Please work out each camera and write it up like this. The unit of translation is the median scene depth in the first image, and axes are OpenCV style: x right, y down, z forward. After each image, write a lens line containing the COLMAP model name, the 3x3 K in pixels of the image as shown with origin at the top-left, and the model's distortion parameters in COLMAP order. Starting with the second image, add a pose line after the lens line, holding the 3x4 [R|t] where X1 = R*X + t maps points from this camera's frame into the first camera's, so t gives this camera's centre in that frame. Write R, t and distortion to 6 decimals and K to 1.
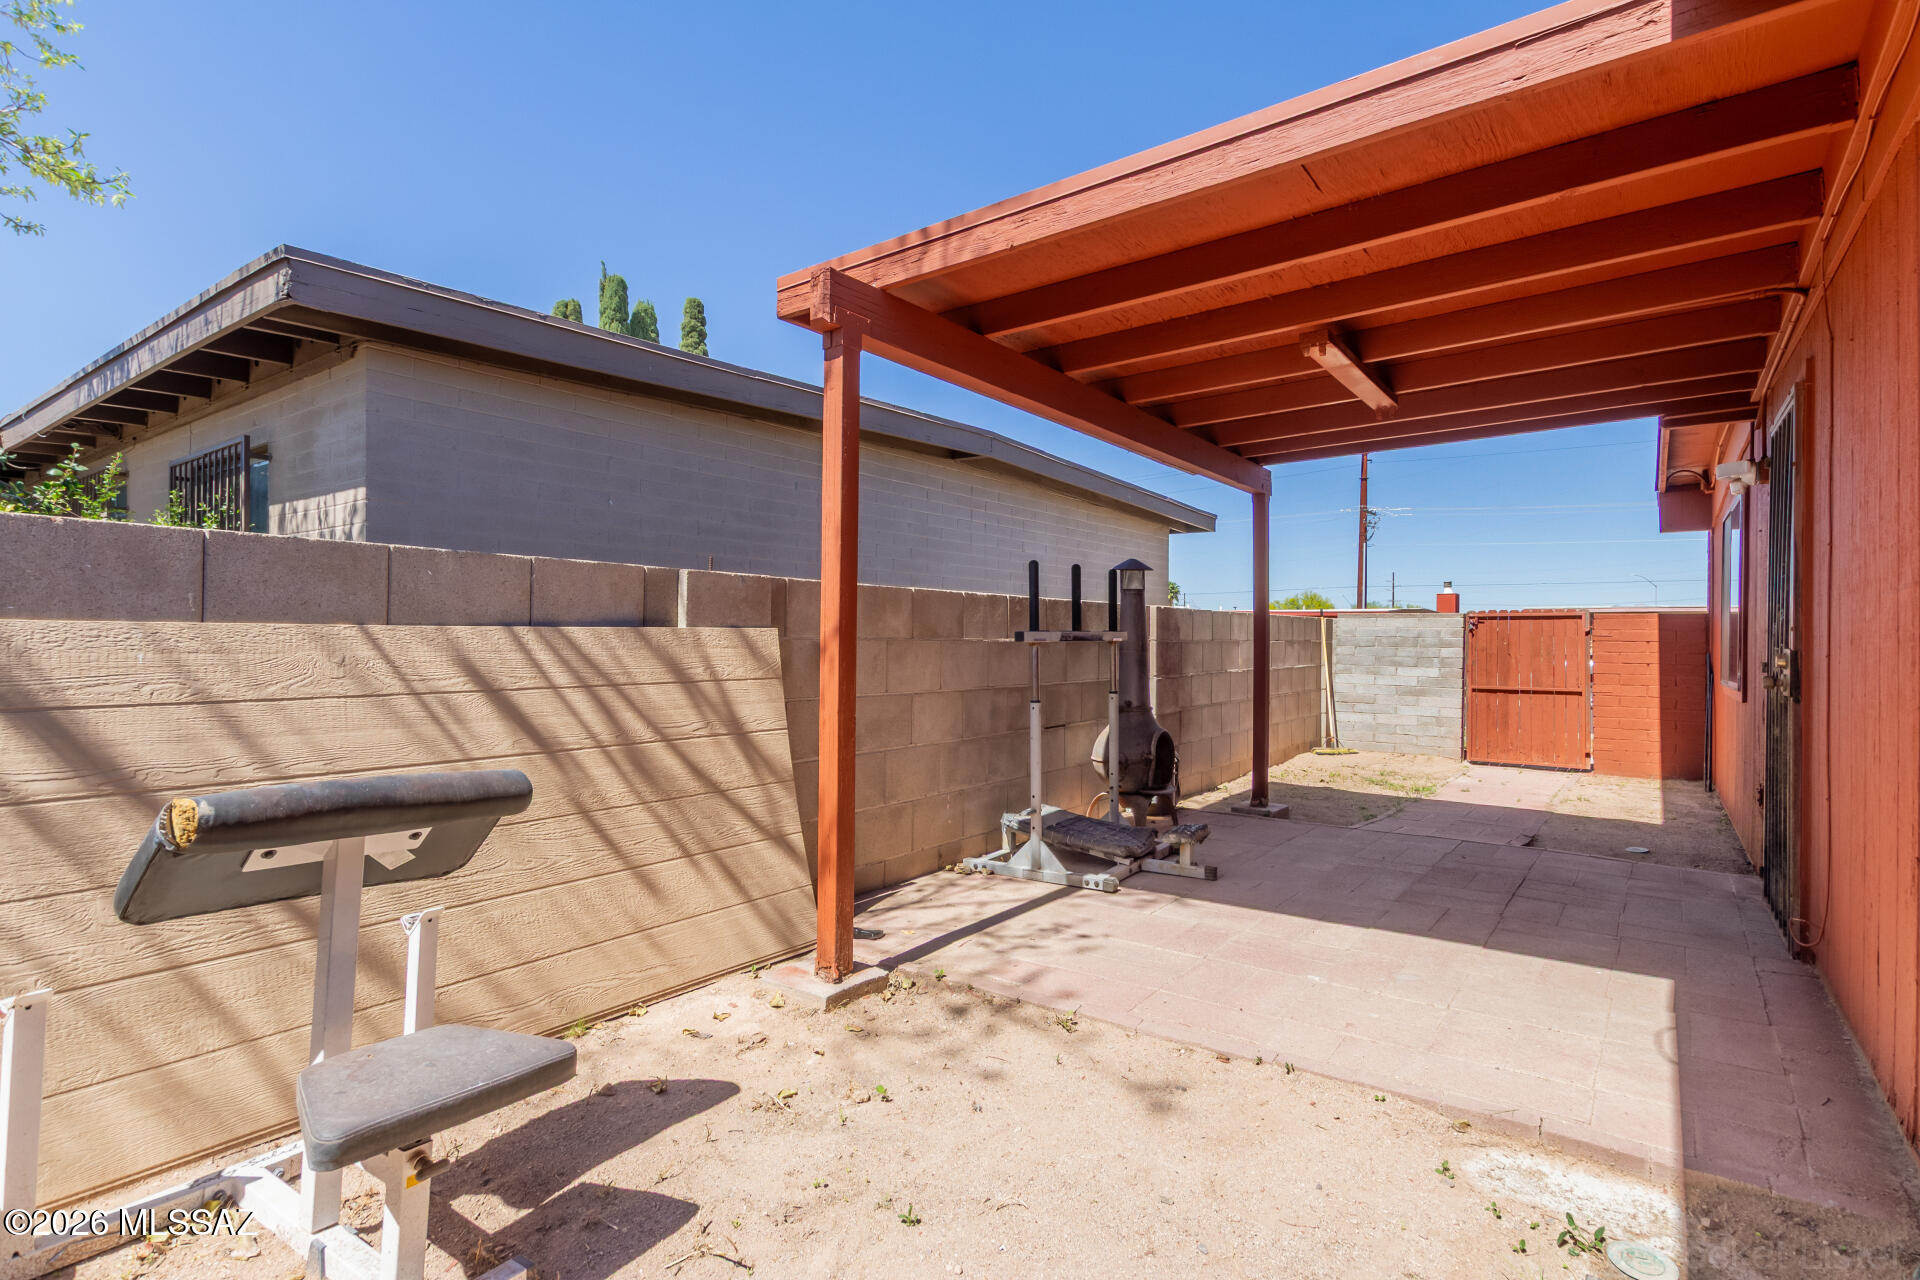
lens RADIAL K [[945.6, 0, 963.7], [0, 945.6, 639.1], [0, 0, 1]] dist [0.009331, -0.003102]
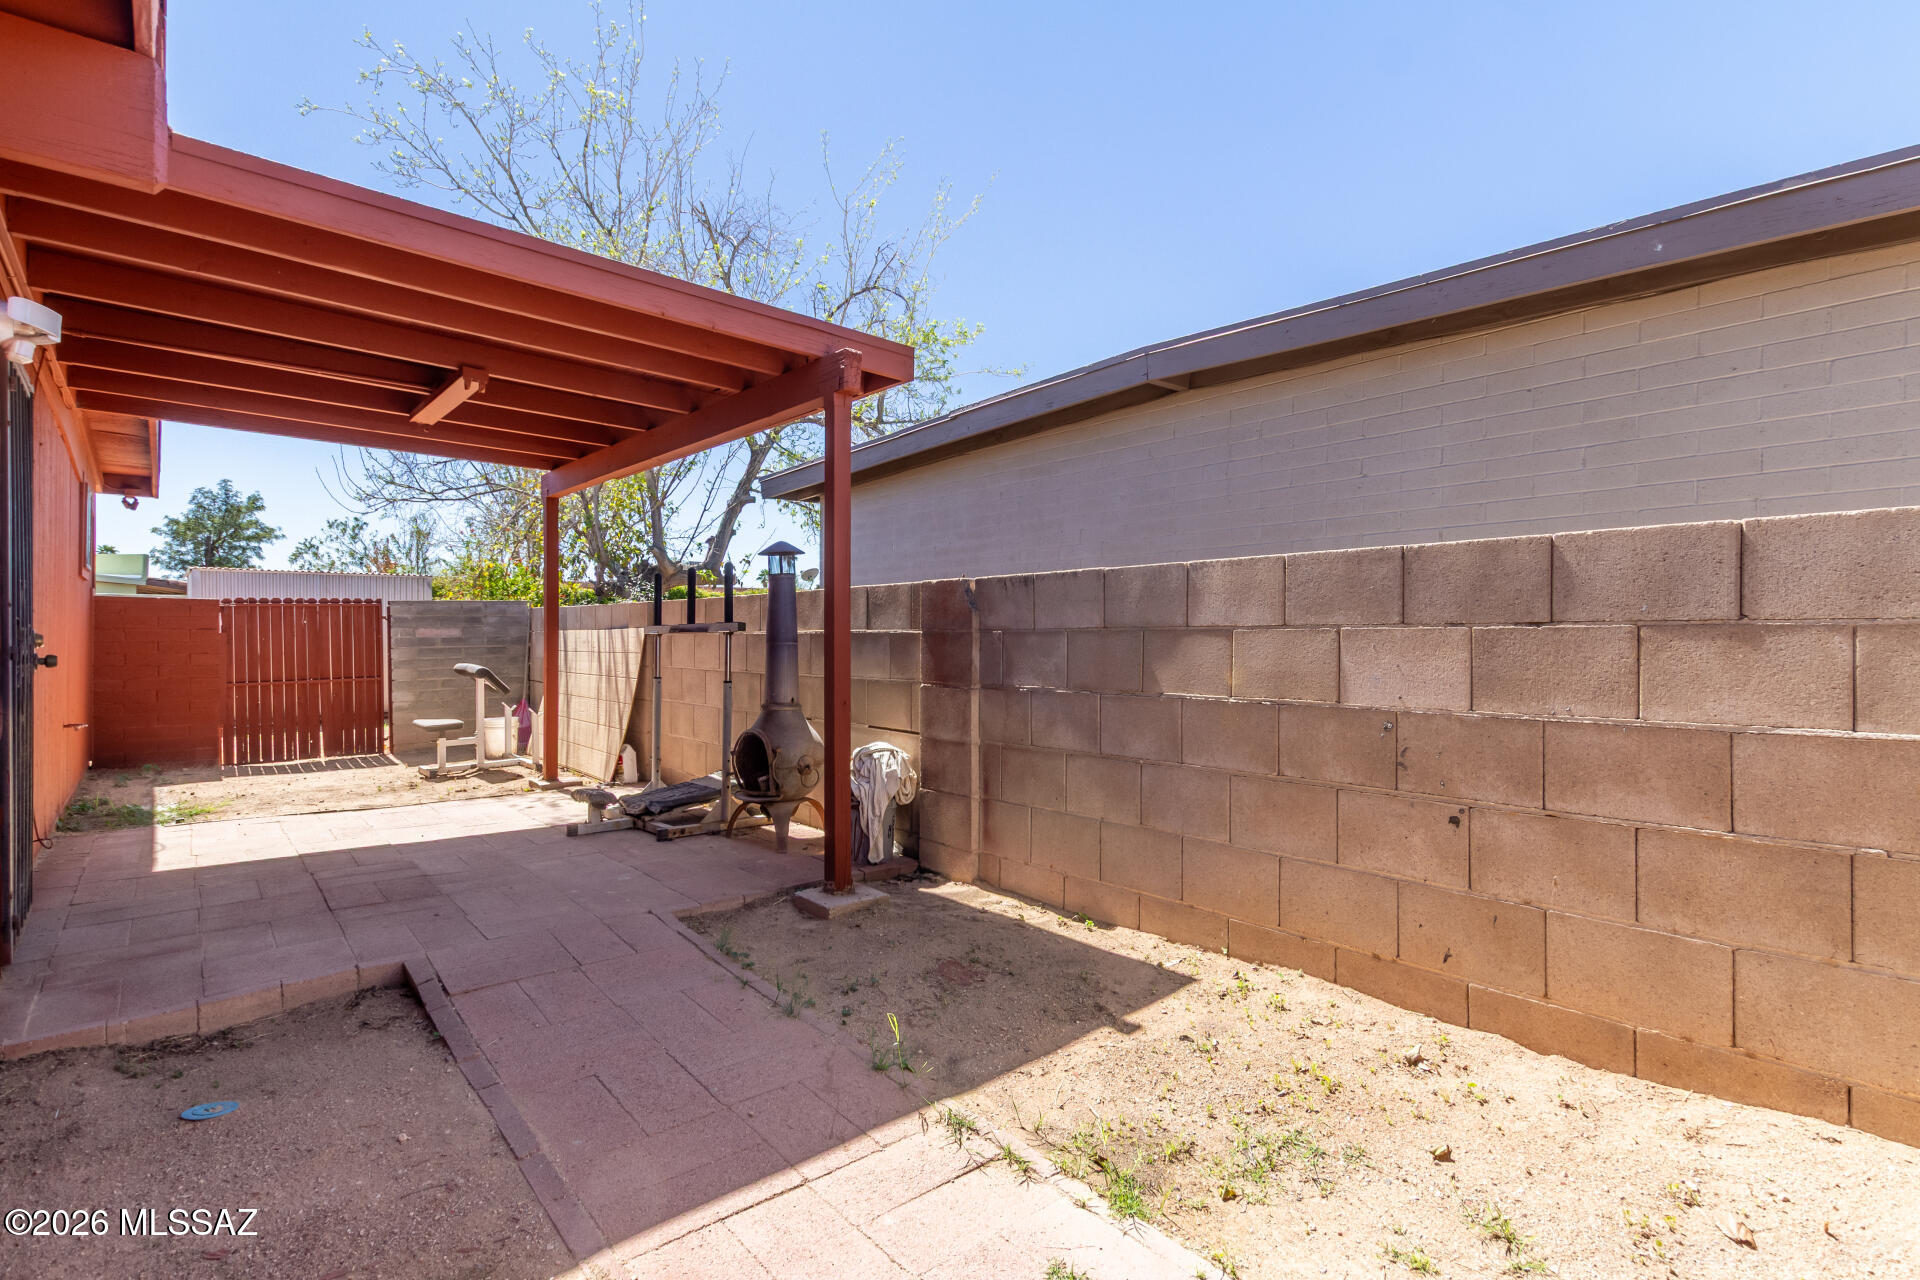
lens RADIAL K [[945.6, 0, 963.5], [0, 945.6, 641.0], [0, 0, 1]] dist [0.009331, -0.003102]
pose [[-0.222562, -0.000331, -0.974918, 0.946187], [0.000383, 1.000000, -0.000427, 0.005410], [0.974918, -0.000469, -0.222562, 1.276796]]
